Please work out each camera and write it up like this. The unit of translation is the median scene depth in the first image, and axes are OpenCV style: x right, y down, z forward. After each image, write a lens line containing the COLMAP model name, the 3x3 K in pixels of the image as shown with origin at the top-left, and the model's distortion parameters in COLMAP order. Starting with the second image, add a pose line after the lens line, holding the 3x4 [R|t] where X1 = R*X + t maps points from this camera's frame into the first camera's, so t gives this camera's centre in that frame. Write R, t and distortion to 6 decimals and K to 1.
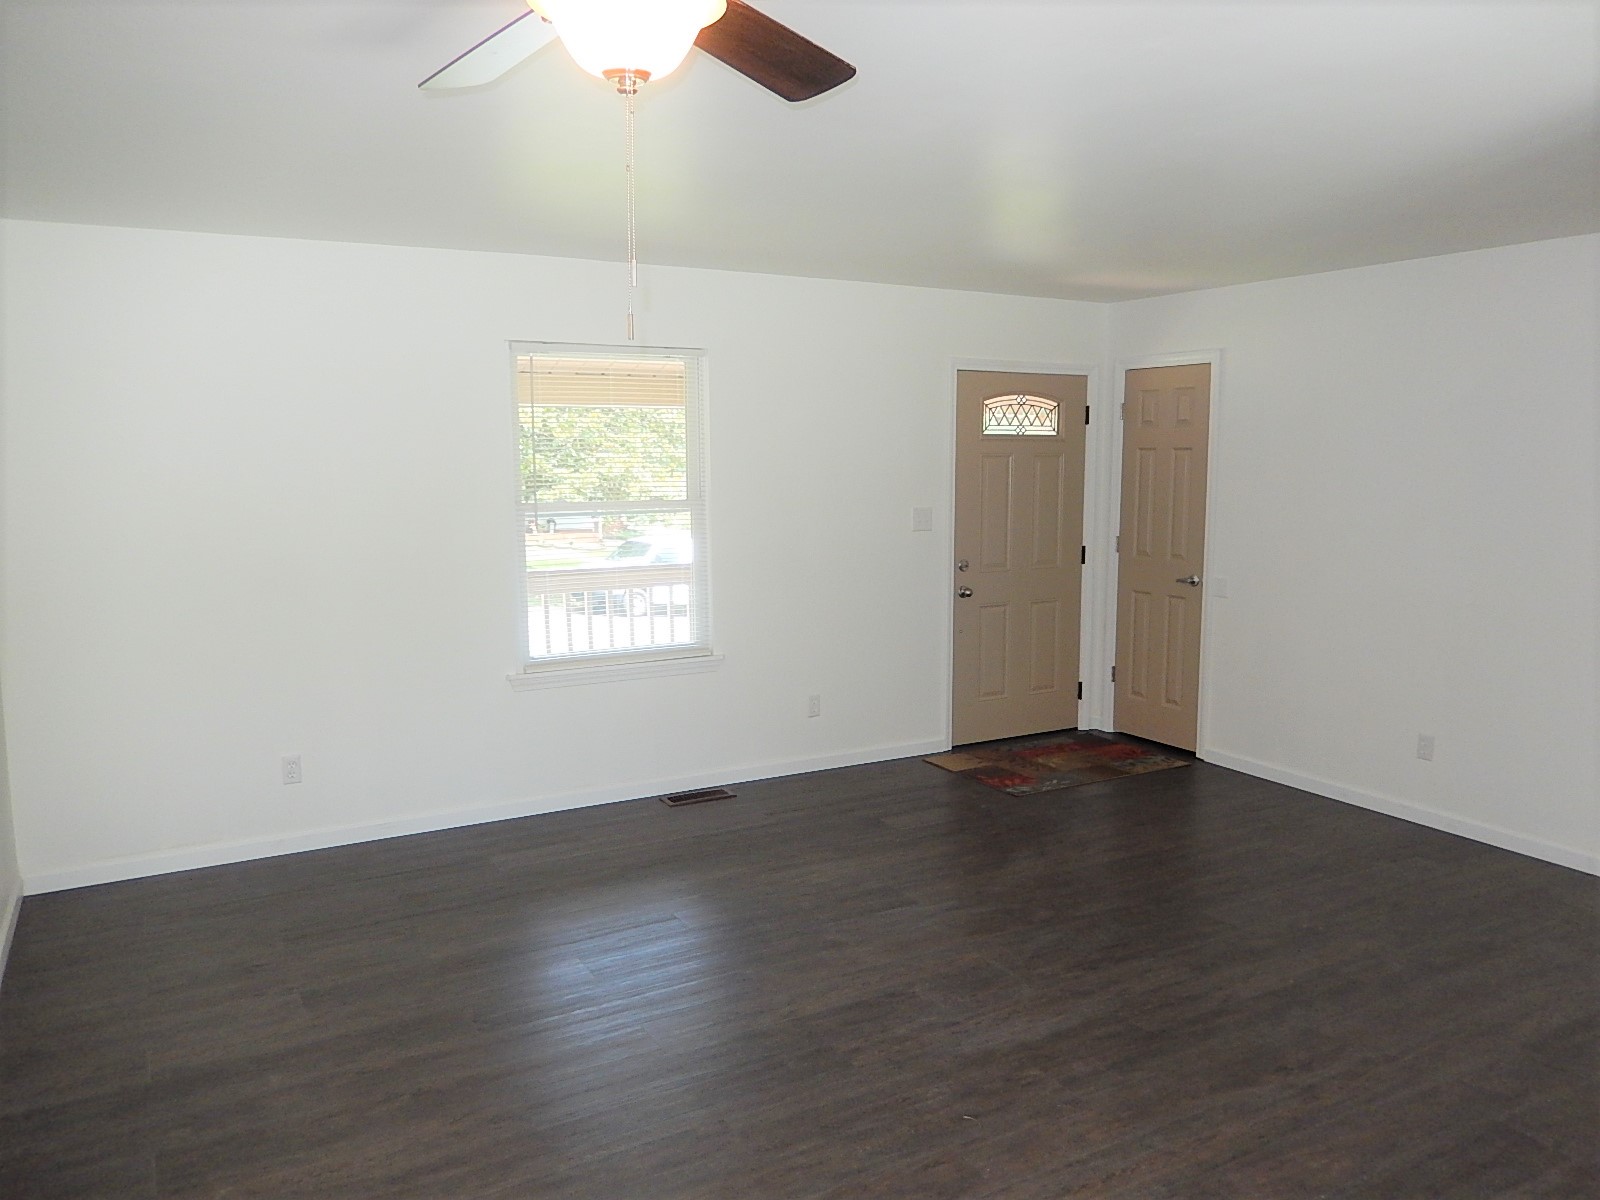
lens RADIAL K [[1200.5, 0, 800.1], [0, 1200.5, 603.2], [0, 0, 1]] dist [0.011384, -0.004640]
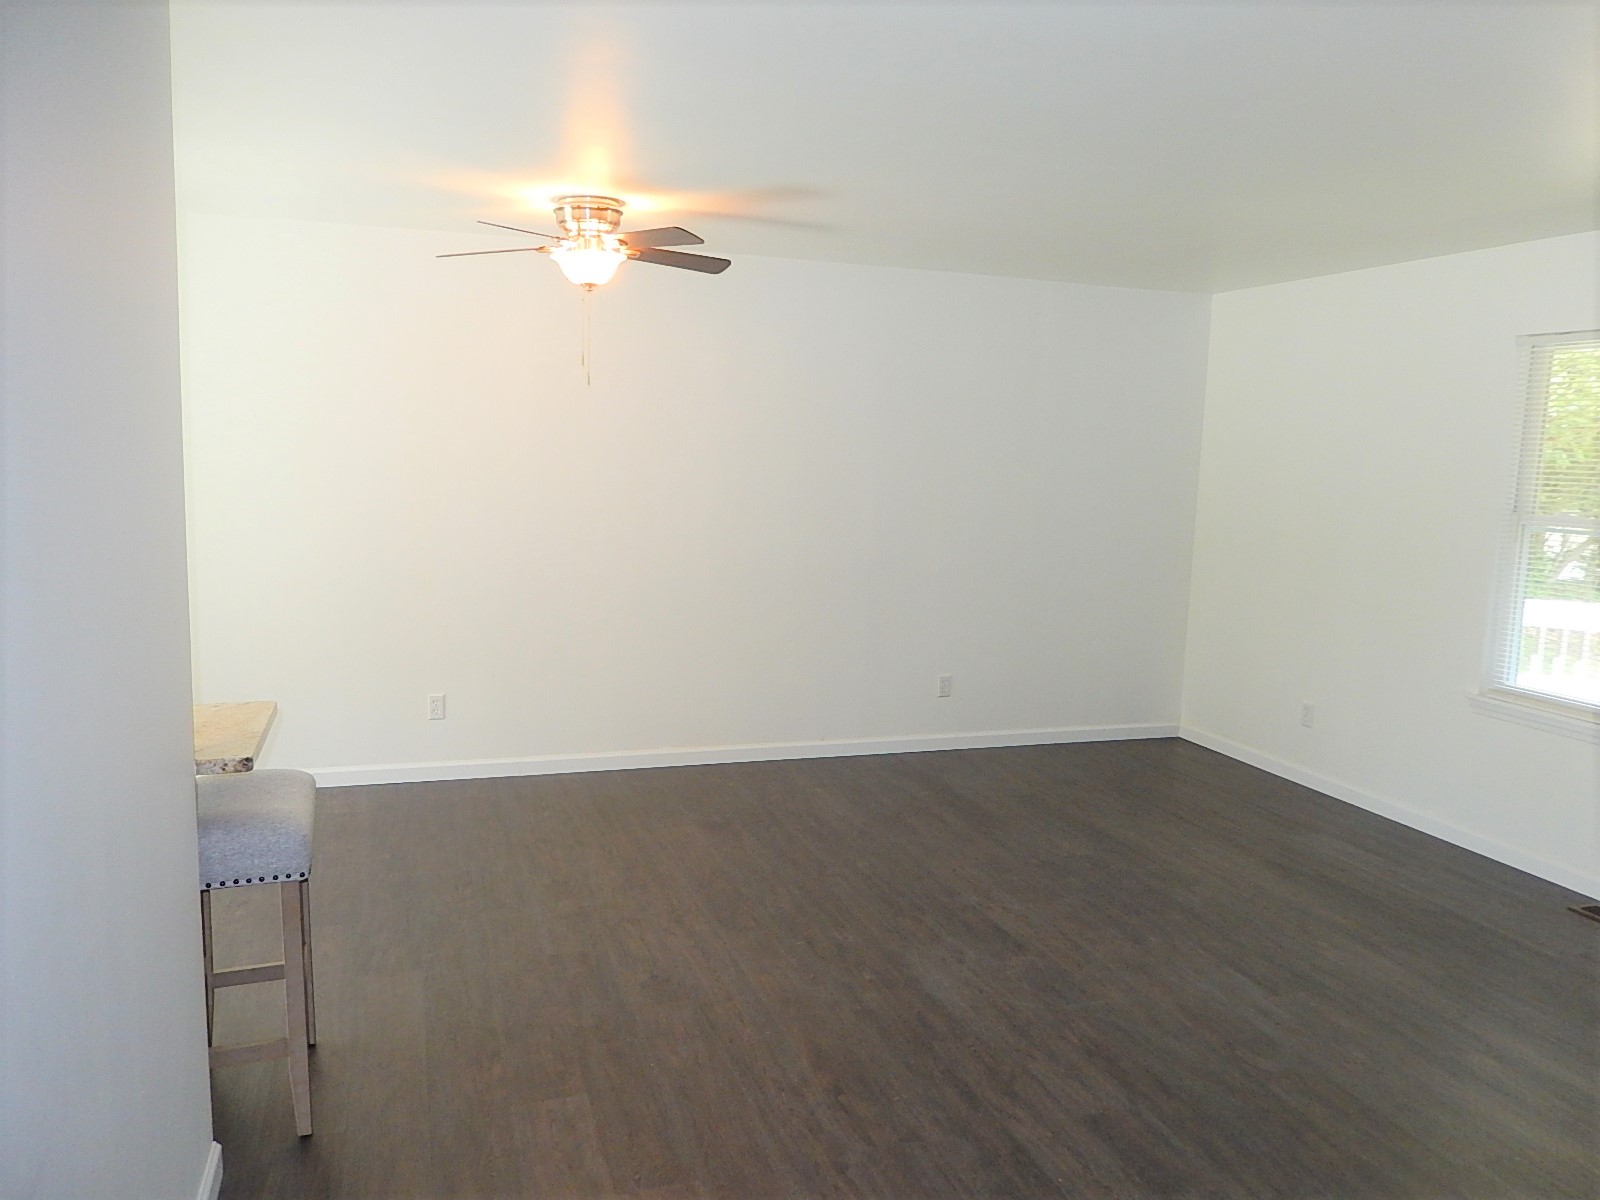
lens RADIAL K [[1200.5, 0, 804.7], [0, 1200.5, 598.1], [0, 0, 1]] dist [0.011384, -0.004640]
pose [[-0.180936, 0.123877, -0.975662, 1.149524], [-0.160520, 0.975014, 0.153563, -0.111261], [0.970307, 0.184398, -0.156531, 0.956033]]
